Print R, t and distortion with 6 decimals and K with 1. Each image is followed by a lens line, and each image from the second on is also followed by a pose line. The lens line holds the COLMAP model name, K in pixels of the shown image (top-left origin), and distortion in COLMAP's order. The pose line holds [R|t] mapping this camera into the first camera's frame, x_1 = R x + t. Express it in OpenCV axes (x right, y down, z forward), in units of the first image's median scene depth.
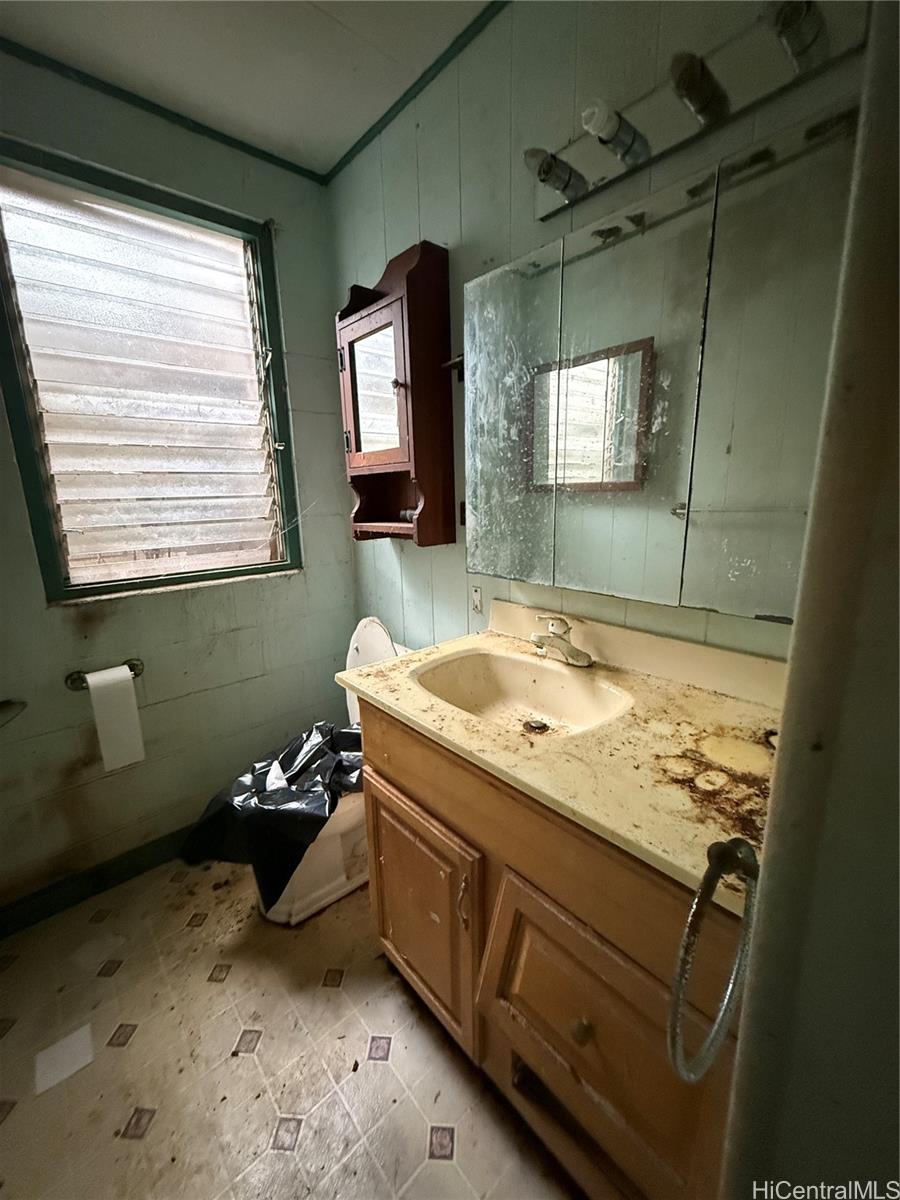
lens RADIAL K [[480.1, 0, 448.5], [0, 480.1, 598.4], [0, 0, 1]] dist [-0.001018, -0.000042]
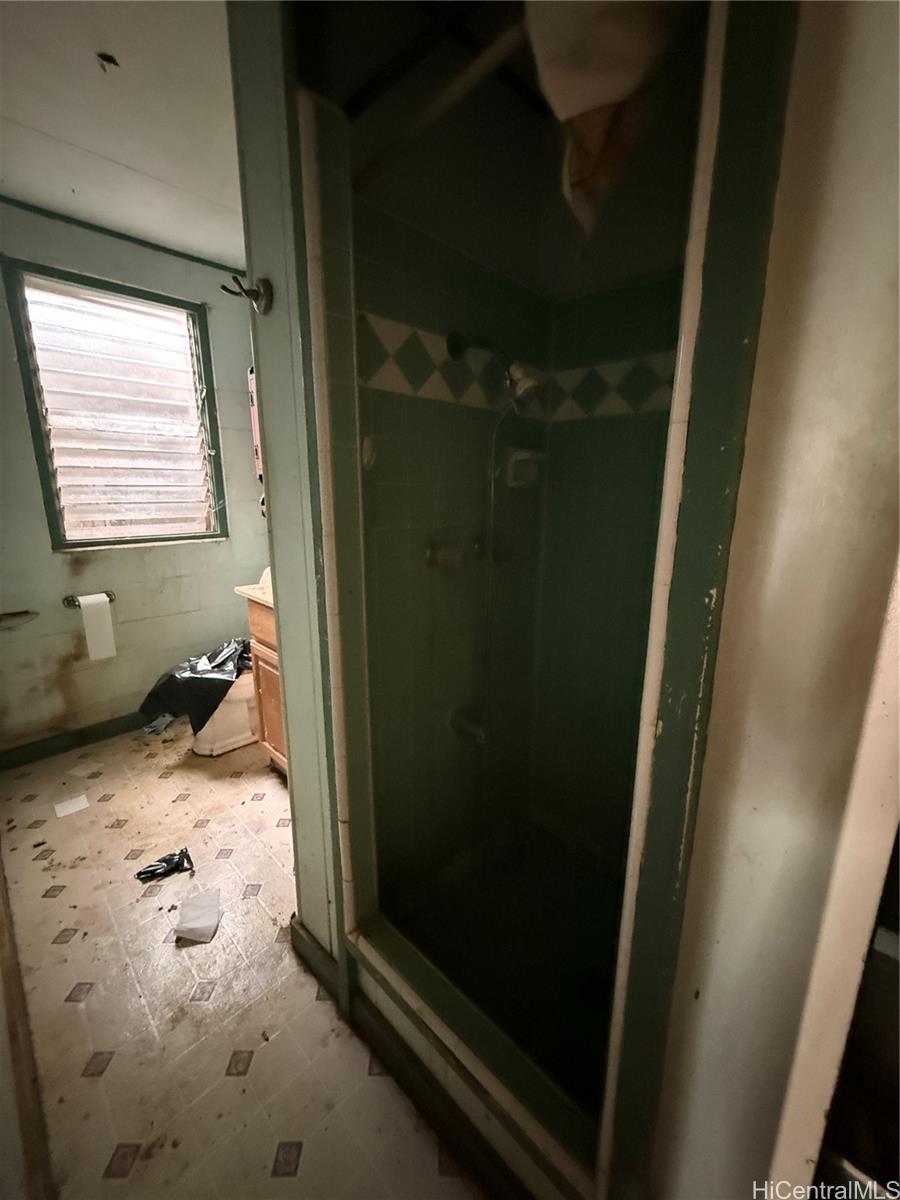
lens RADIAL K [[478.5, 0, 449.8], [0, 478.5, 596.7], [0, 0, 1]] dist [-0.000592, 0.000492]
pose [[0.996501, 0.012051, 0.082708, 0.292895], [-0.012735, 0.999889, 0.007750, 0.118572], [-0.082606, -0.008776, 0.996544, -0.593036]]
